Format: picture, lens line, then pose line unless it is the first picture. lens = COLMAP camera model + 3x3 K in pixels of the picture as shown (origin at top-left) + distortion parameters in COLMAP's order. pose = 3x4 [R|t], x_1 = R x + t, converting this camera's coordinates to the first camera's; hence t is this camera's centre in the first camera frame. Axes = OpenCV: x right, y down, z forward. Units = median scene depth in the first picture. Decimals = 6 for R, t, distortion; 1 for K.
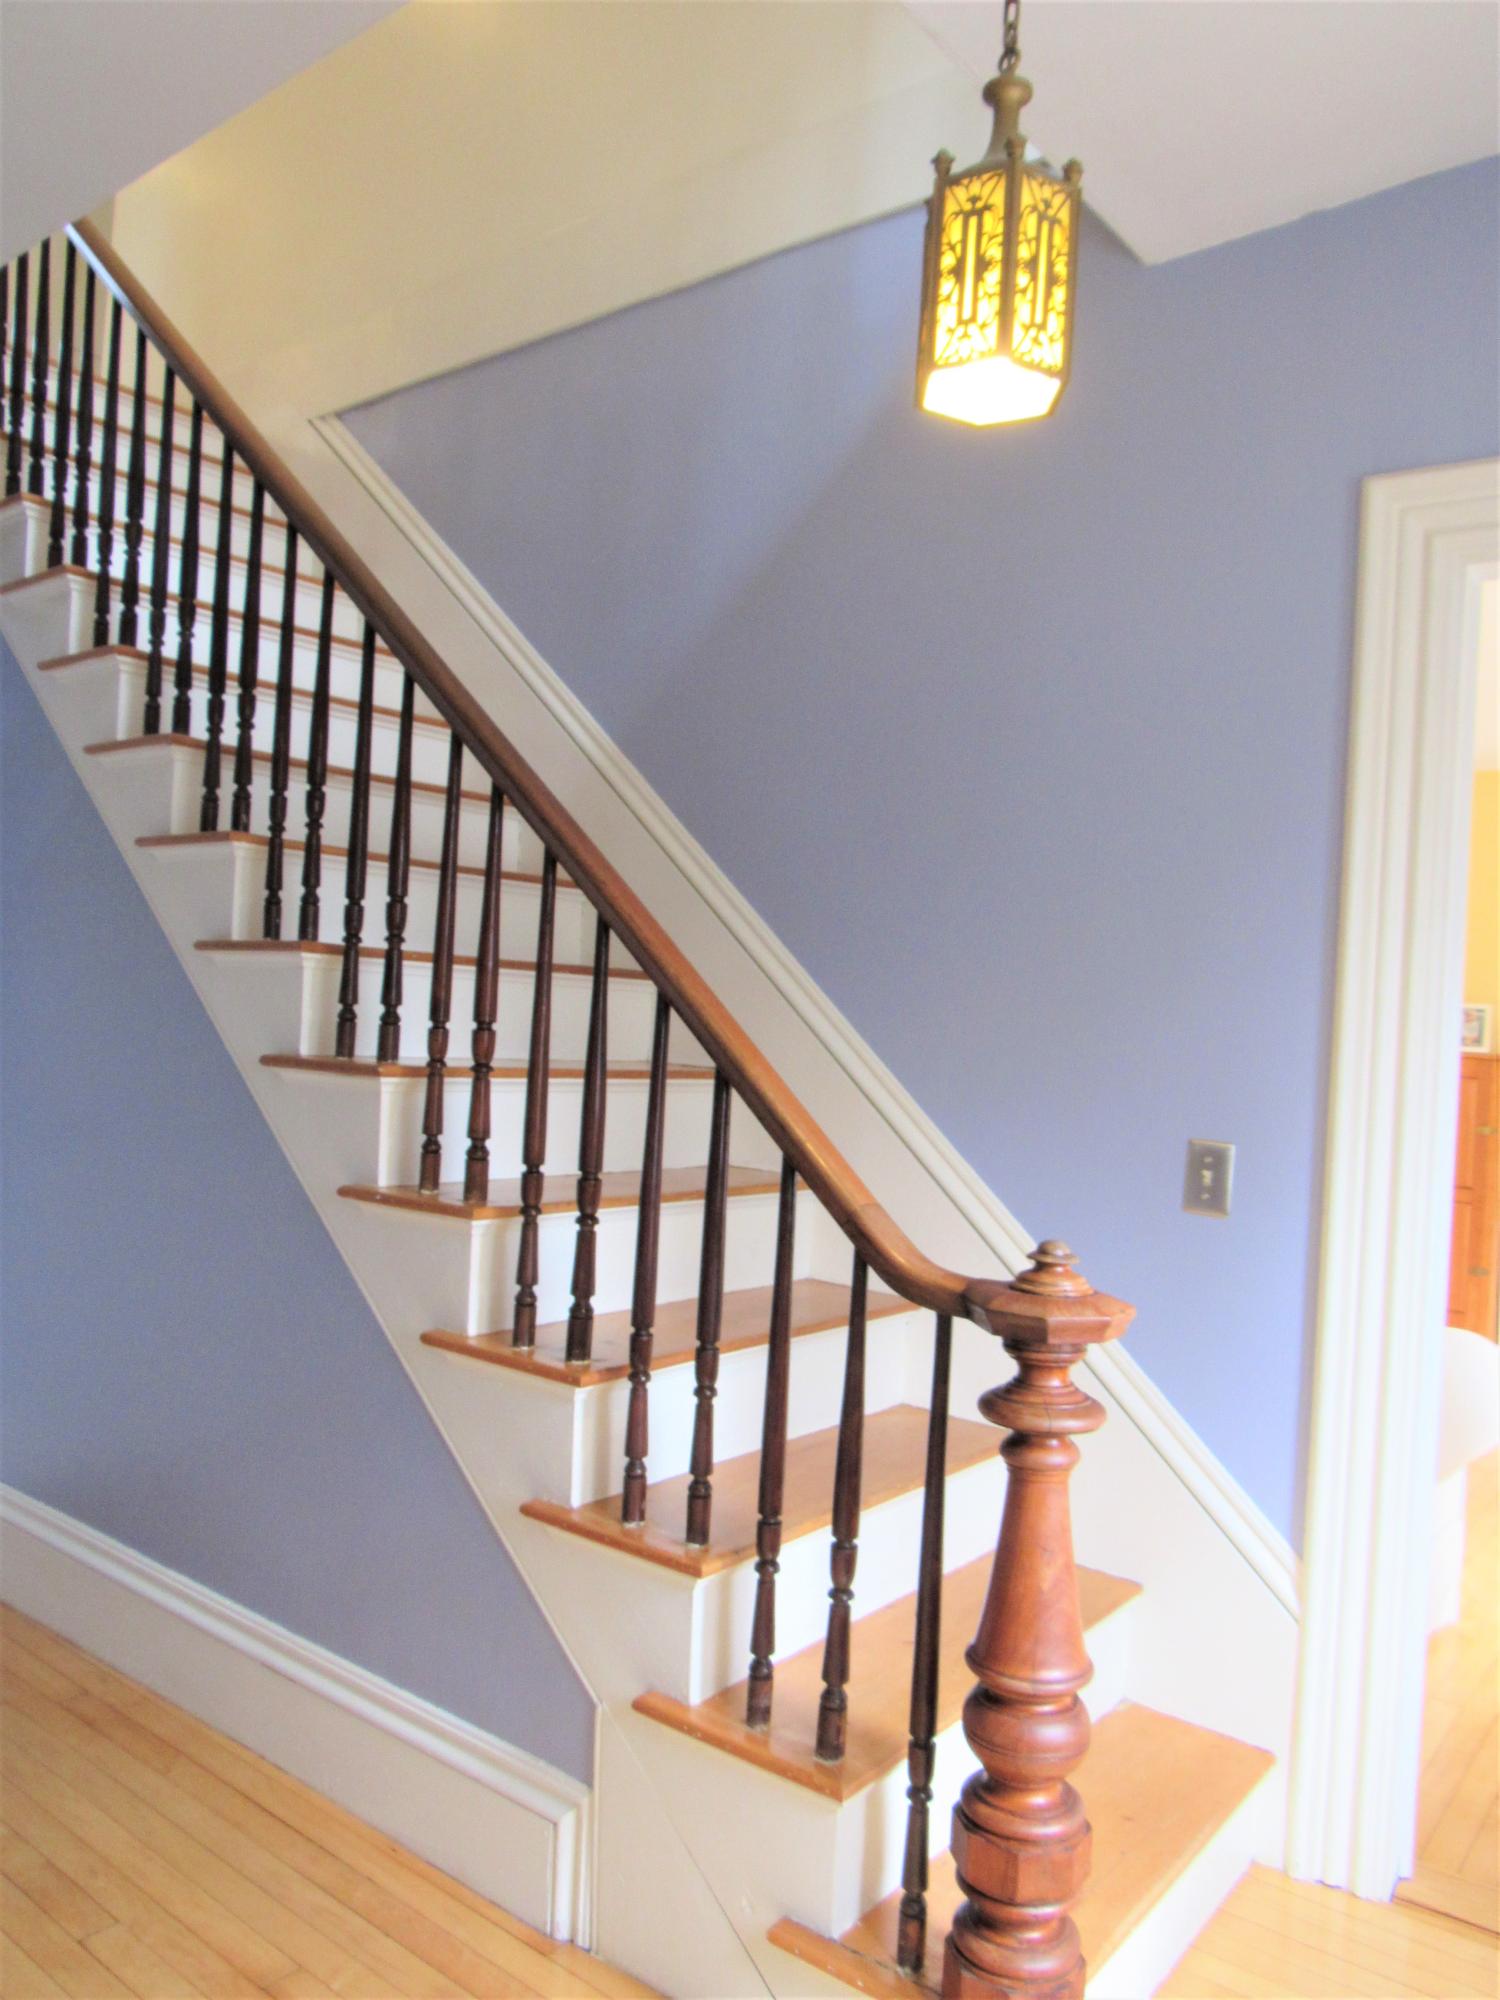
lens RADIAL K [[1437.6, 0, 739.8], [0, 1437.6, 995.7], [0, 0, 1]] dist [-0.023580, -0.000177]
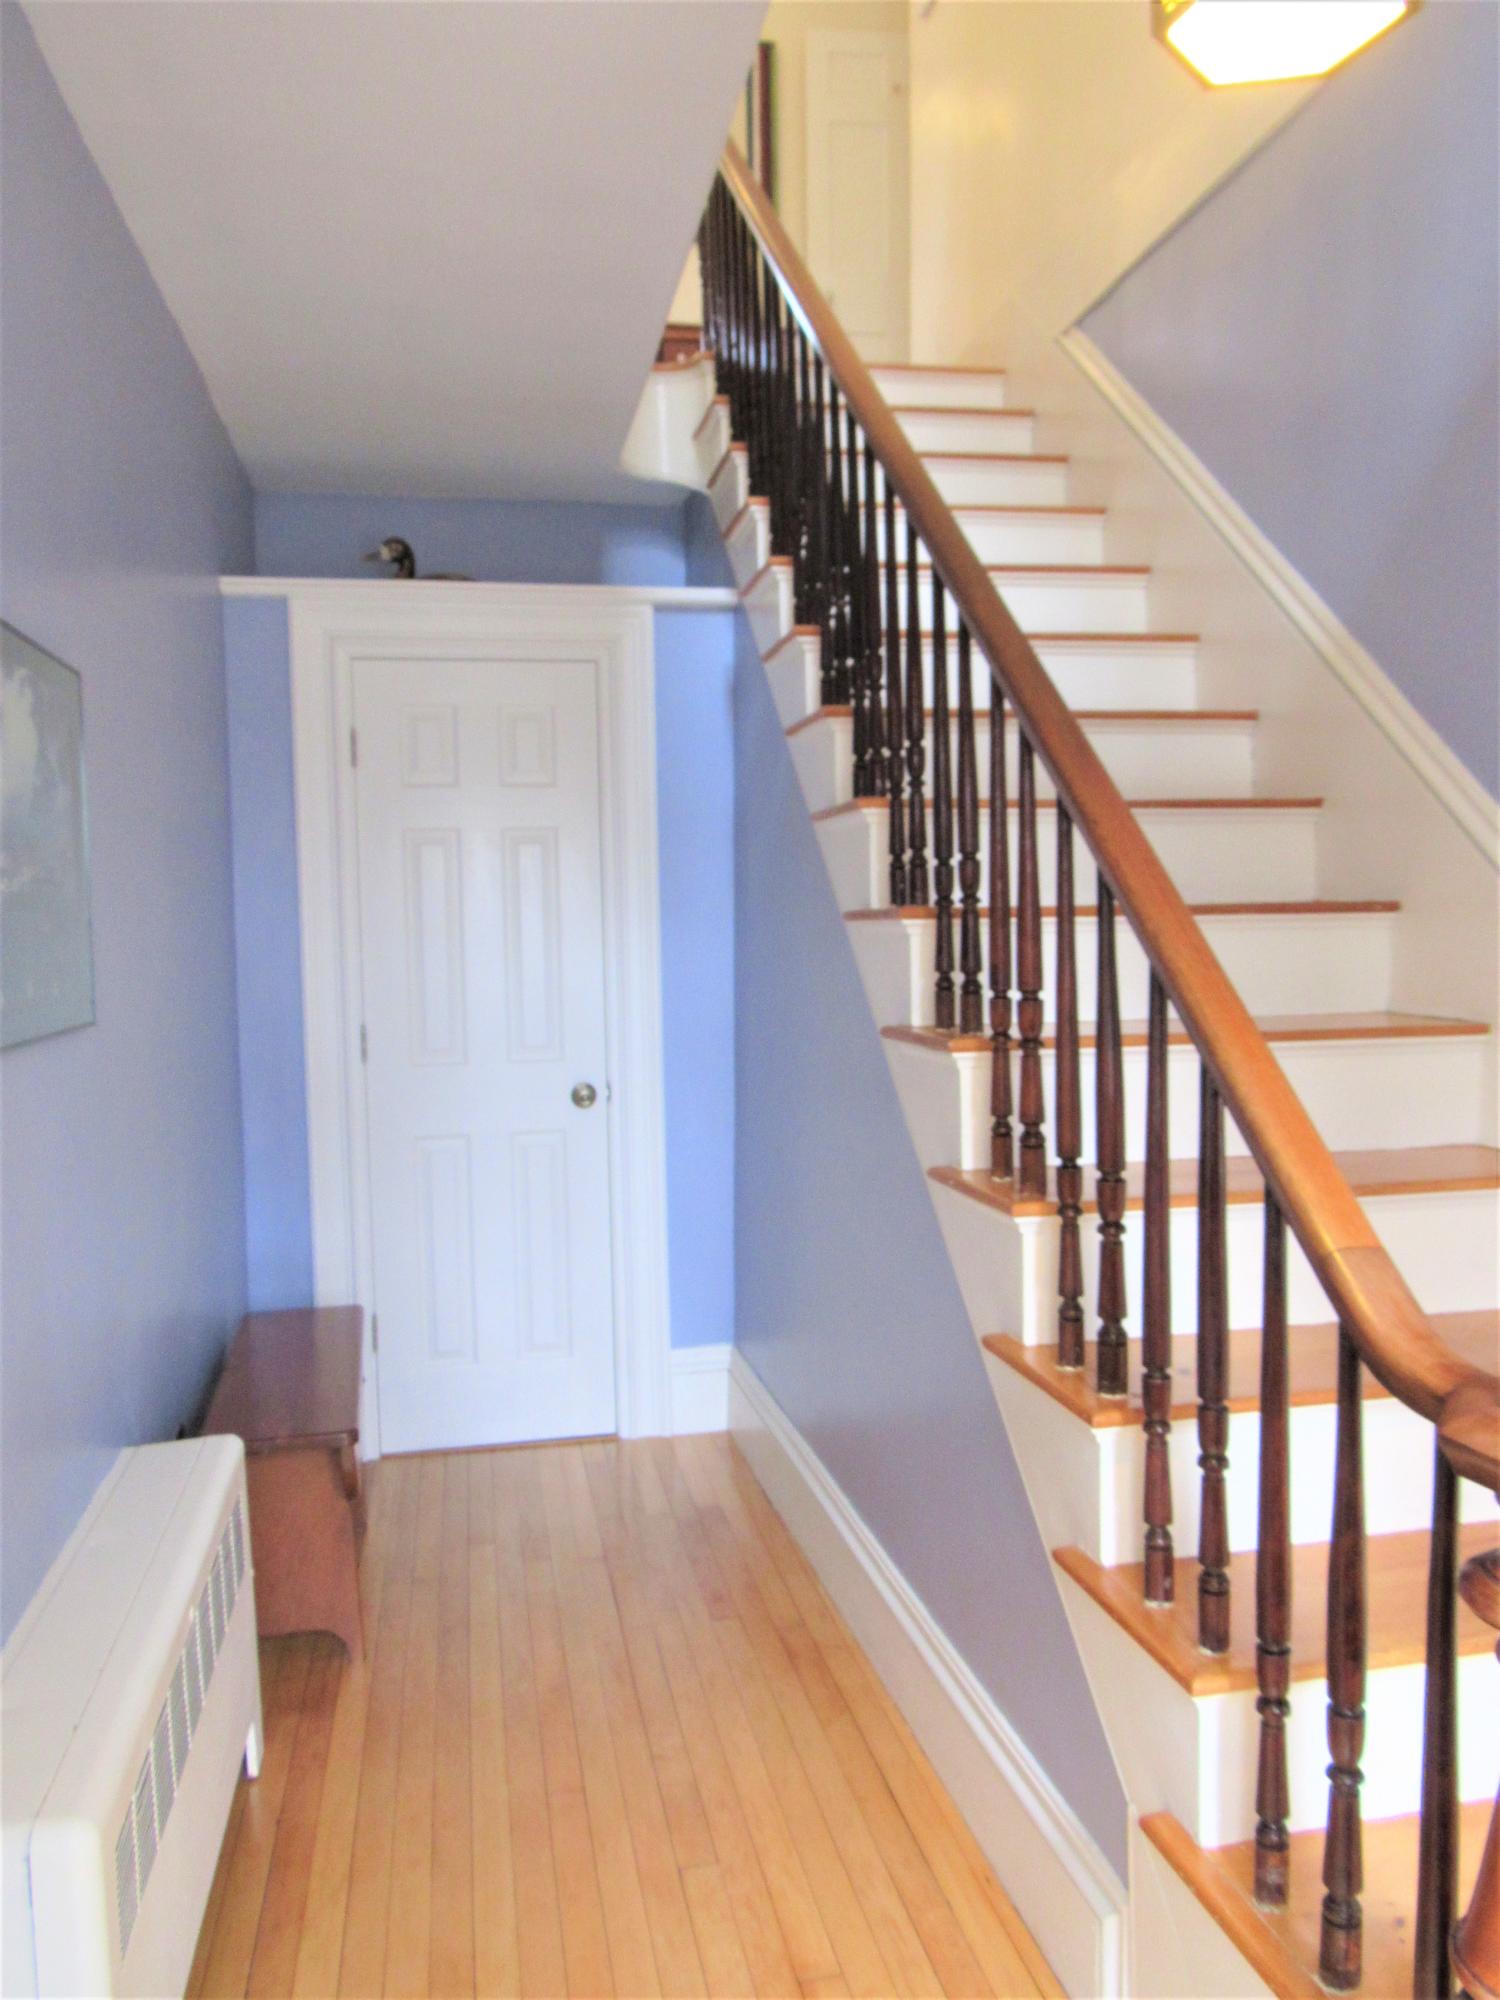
lens RADIAL K [[1437.6, 0, 739.8], [0, 1437.6, 995.7], [0, 0, 1]] dist [-0.023580, -0.000177]
pose [[0.776529, -0.030314, -0.629351, 0.260782], [0.061095, 0.997758, 0.027324, -0.015021], [0.627112, -0.059668, 0.776640, 0.230781]]
